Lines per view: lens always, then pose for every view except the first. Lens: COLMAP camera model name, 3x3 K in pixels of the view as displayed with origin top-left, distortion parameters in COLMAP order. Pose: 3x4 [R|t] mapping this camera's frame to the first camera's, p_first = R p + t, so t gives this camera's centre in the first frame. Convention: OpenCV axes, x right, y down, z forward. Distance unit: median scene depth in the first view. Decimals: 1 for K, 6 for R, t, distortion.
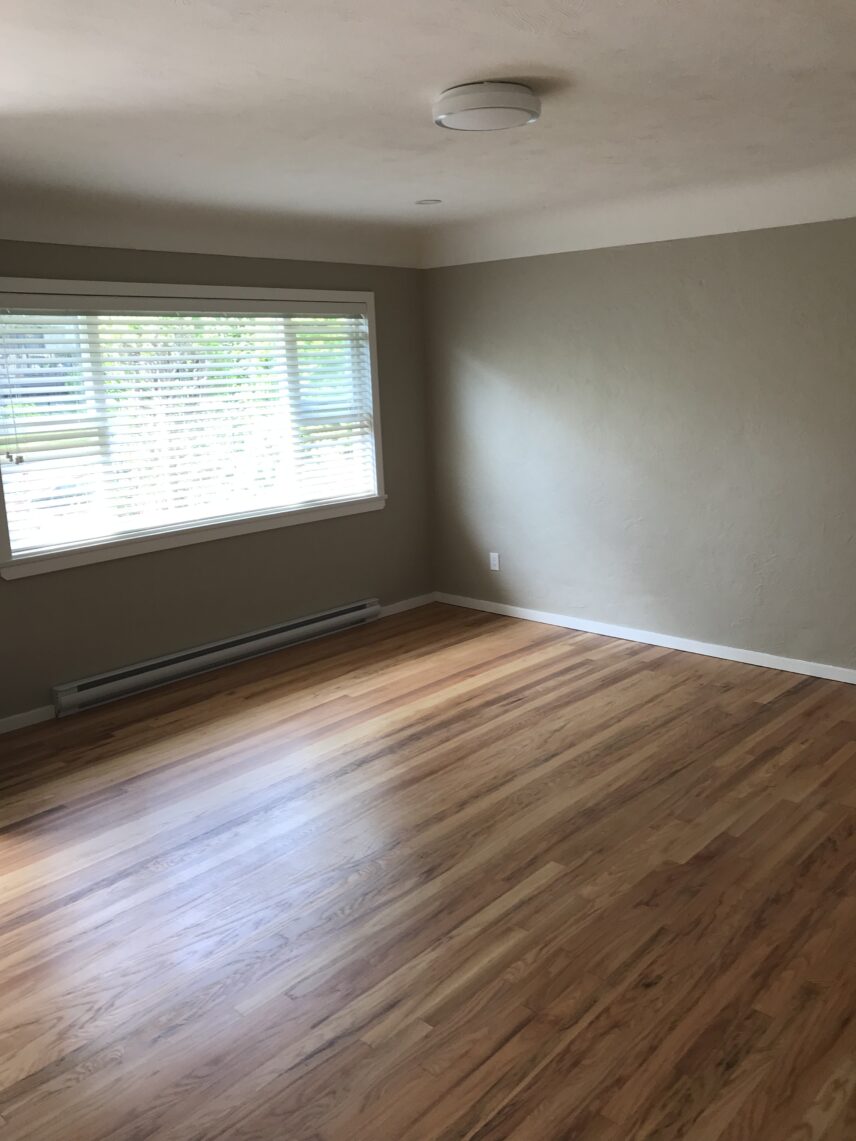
lens RADIAL K [[936.7, 0, 428.1], [0, 936.7, 594.3], [0, 0, 1]] dist [0.080375, -0.315121]
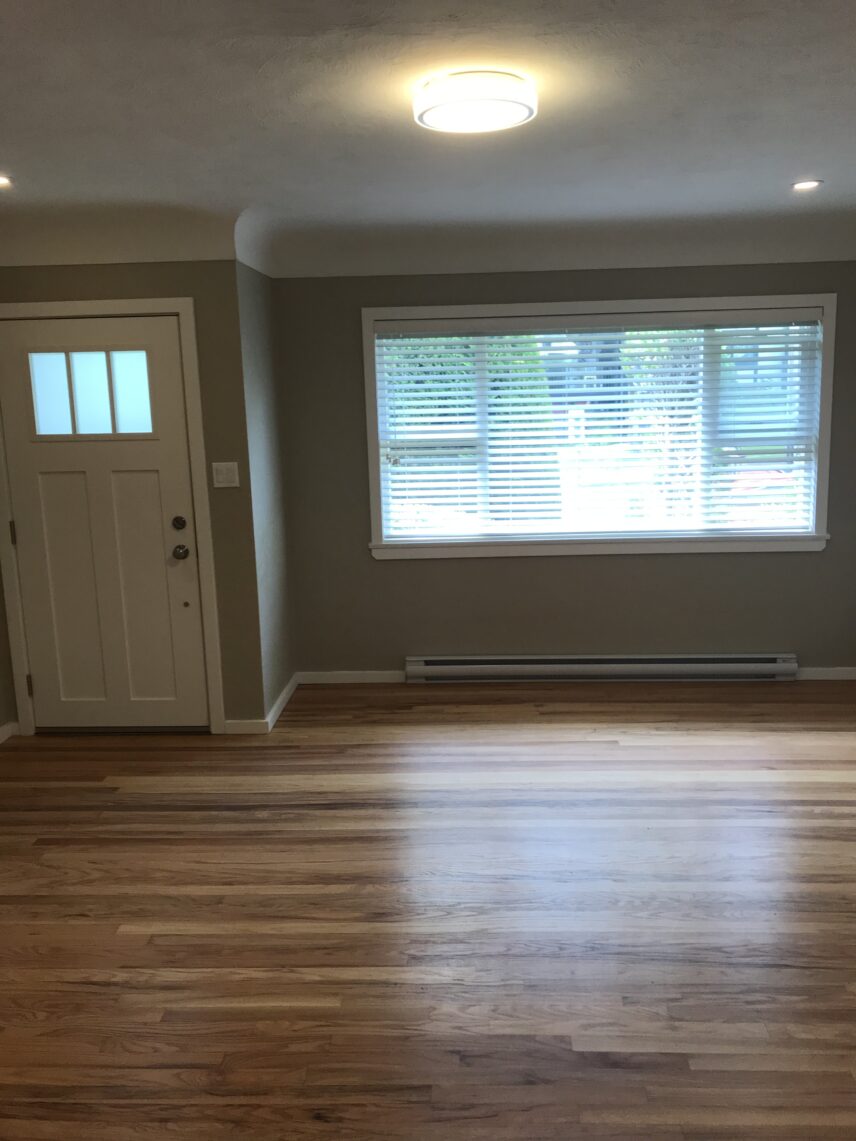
lens RADIAL K [[912.7, 0, 368.3], [0, 912.7, 565.1], [0, 0, 1]] dist [0.085833, -0.168360]
pose [[0.627620, 0.159794, -0.761944, 0.383864], [-0.180684, 0.981883, 0.057087, -0.062884], [0.757262, 0.101842, 0.645122, 0.204930]]
